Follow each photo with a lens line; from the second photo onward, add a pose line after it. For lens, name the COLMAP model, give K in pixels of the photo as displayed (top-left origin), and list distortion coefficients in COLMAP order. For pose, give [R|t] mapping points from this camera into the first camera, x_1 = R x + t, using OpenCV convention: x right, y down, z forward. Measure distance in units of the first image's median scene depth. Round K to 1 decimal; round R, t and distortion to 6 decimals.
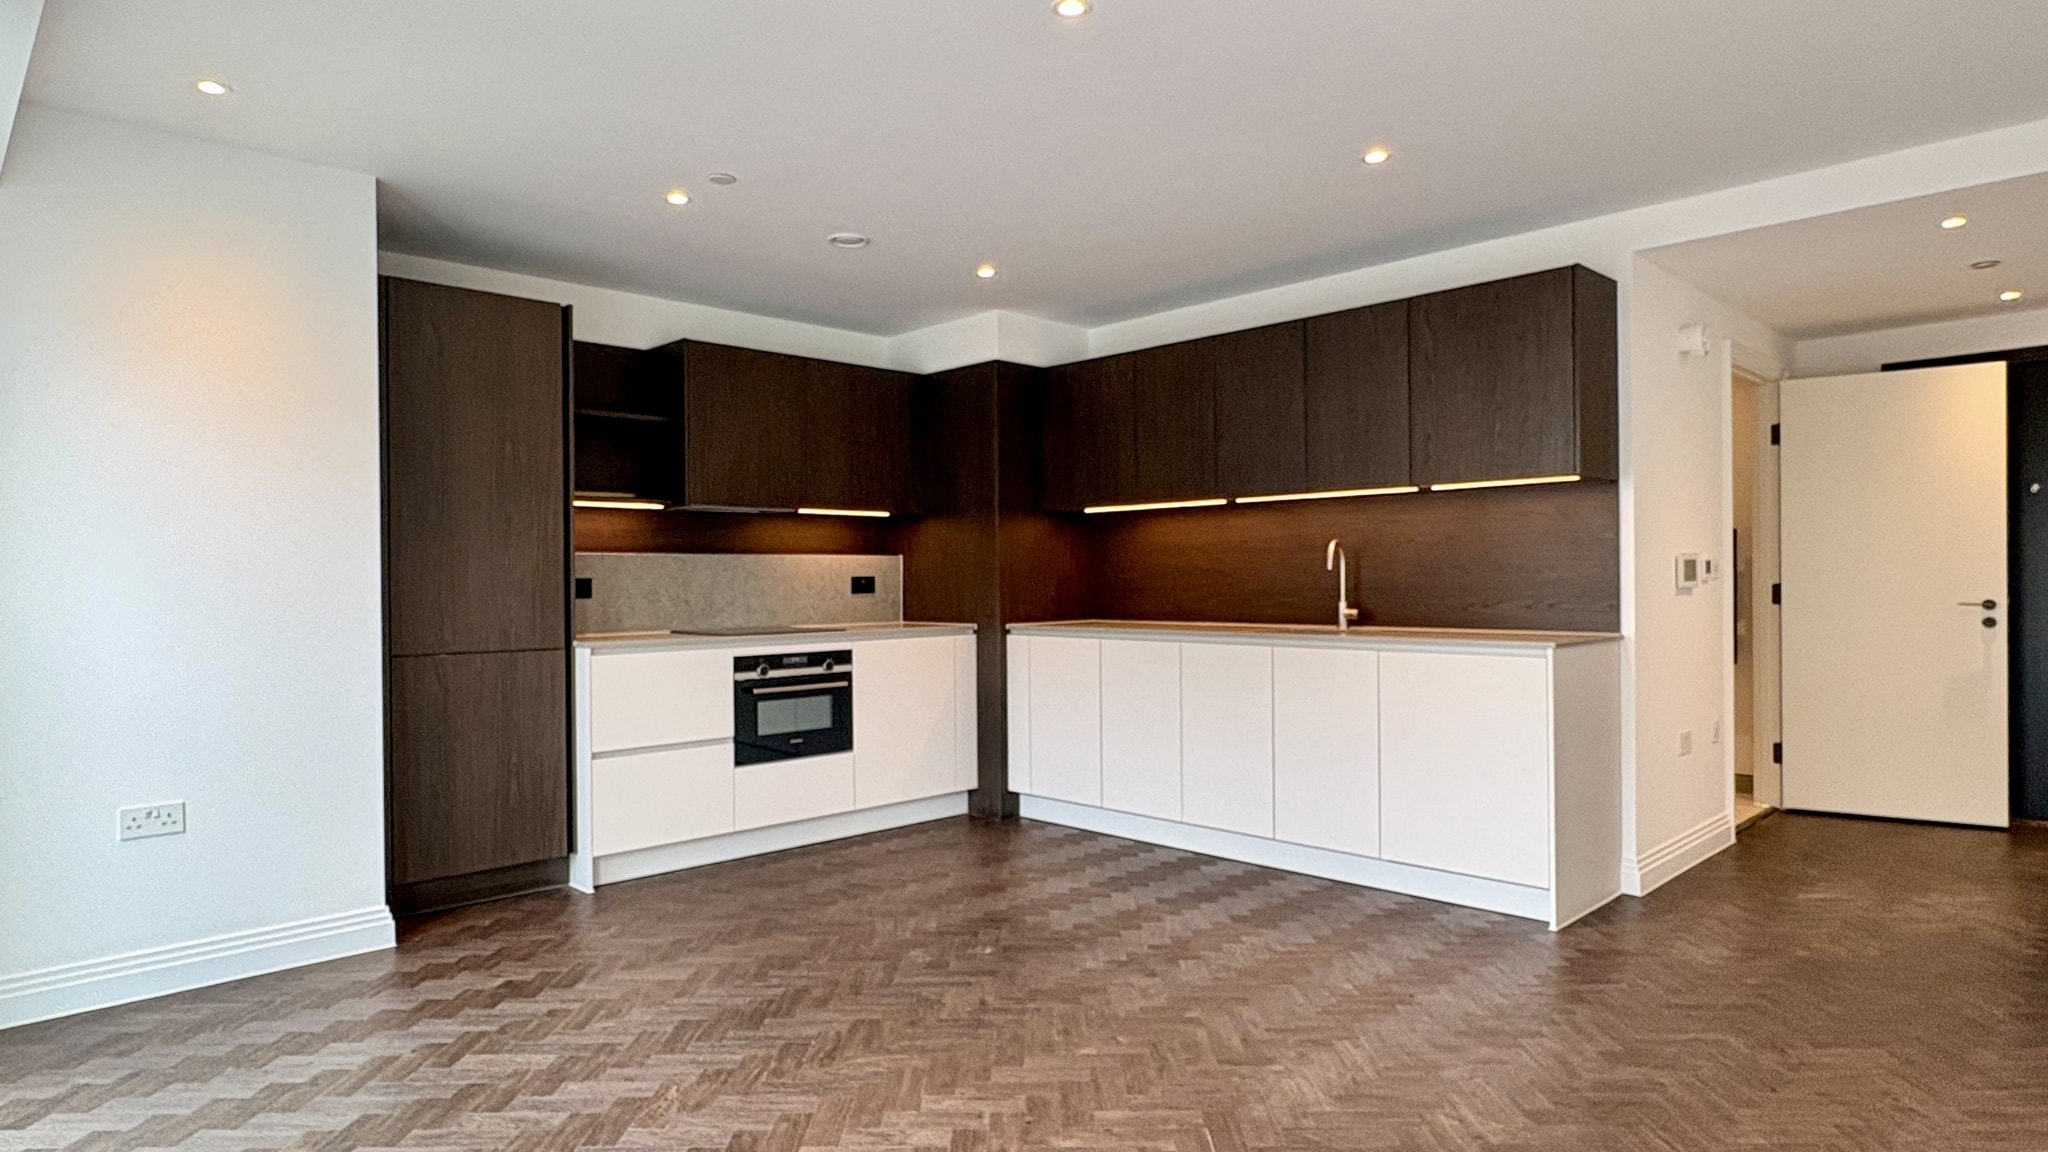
lens RADIAL K [[1156.4, 0, 1026.0], [0, 1156.4, 577.7], [0, 0, 1]] dist [0.007017, 0.000394]
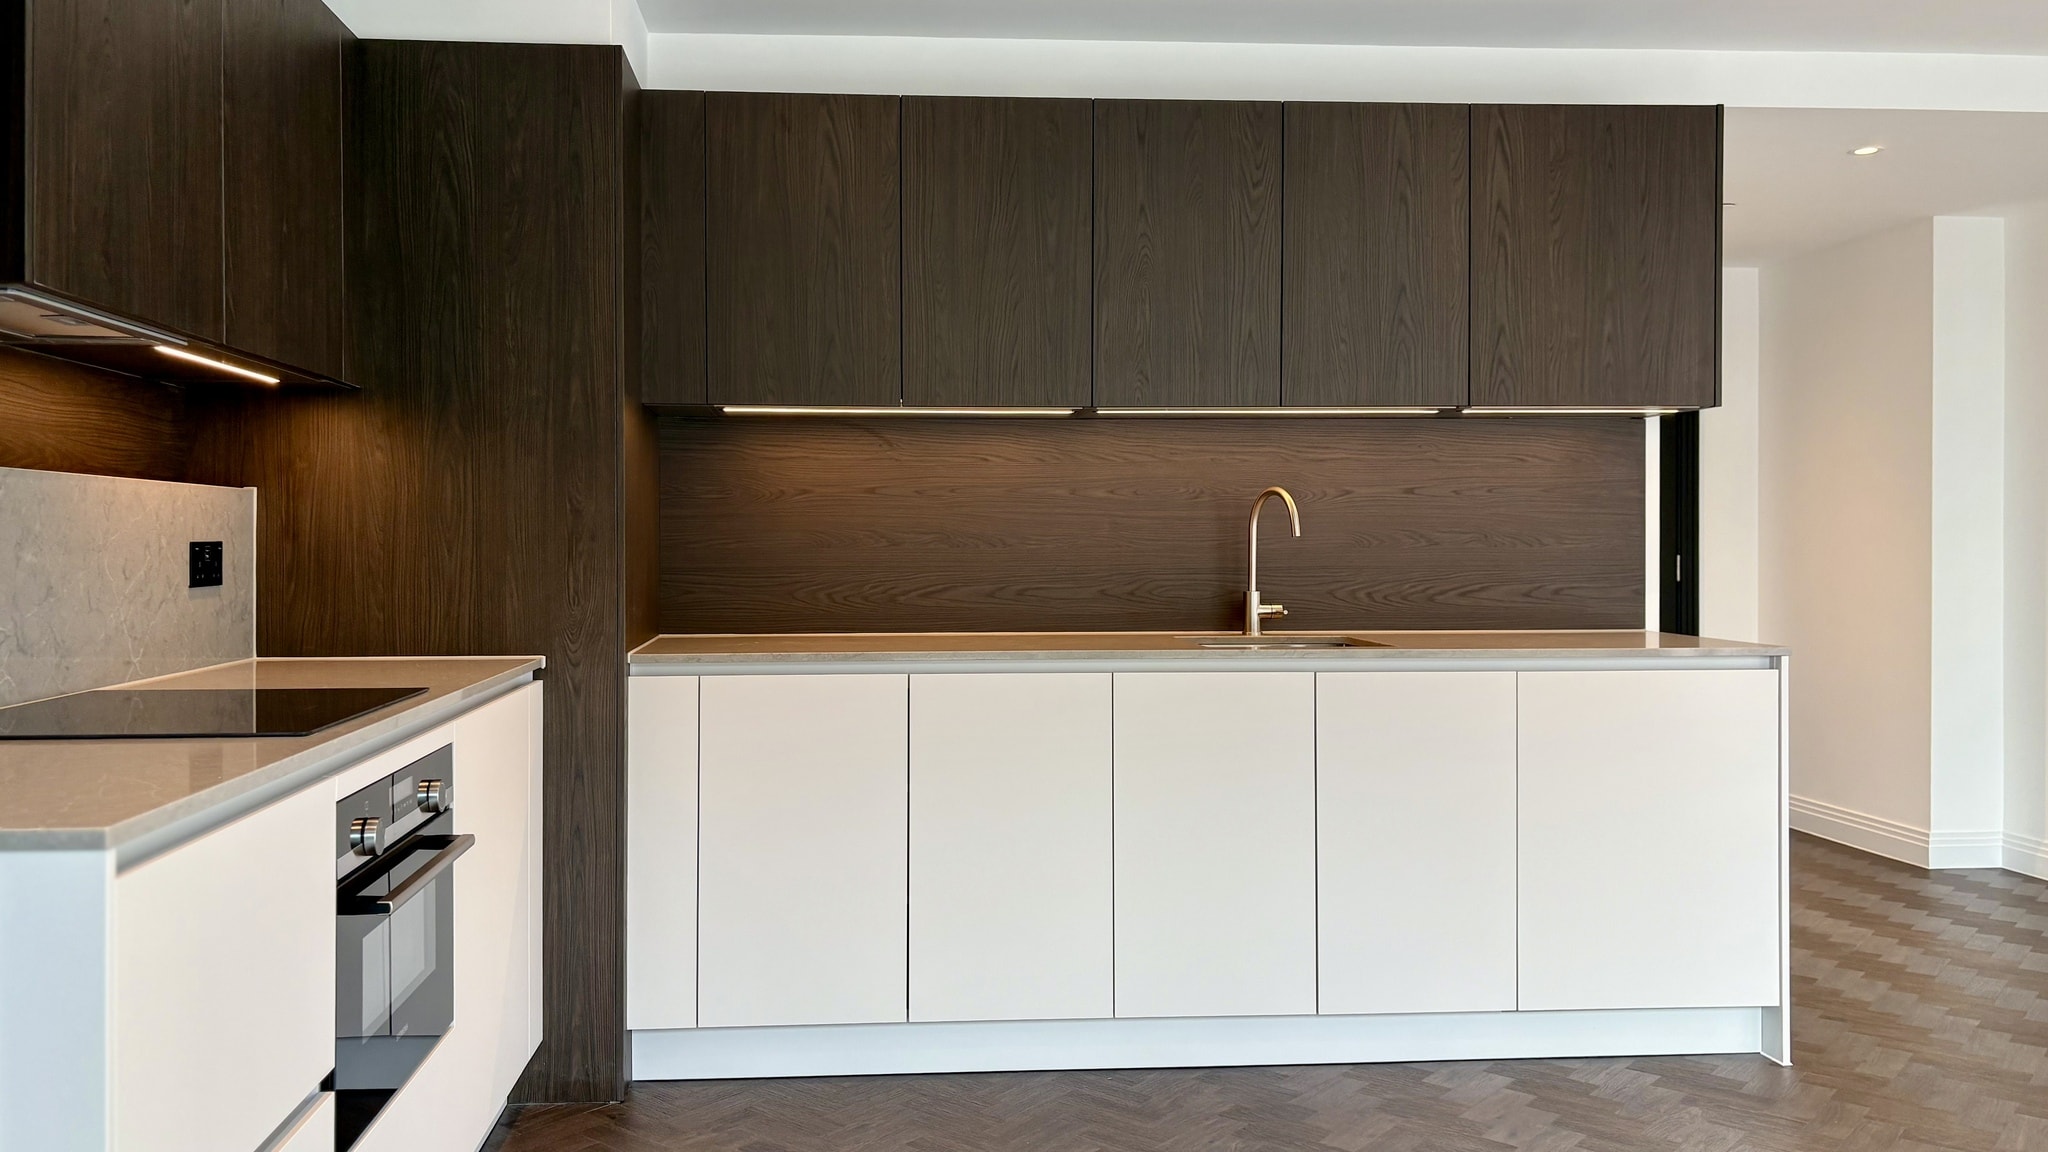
lens RADIAL K [[1589.3, 0, 941.2], [0, 1589.3, 546.0], [0, 0, 1]] dist [0.027613, -0.008623]
pose [[0.646166, 0.006732, 0.763167, -0.459567], [-0.004915, 0.999977, -0.004659, 0.002138], [-0.763181, -0.000740, 0.646185, 0.591472]]
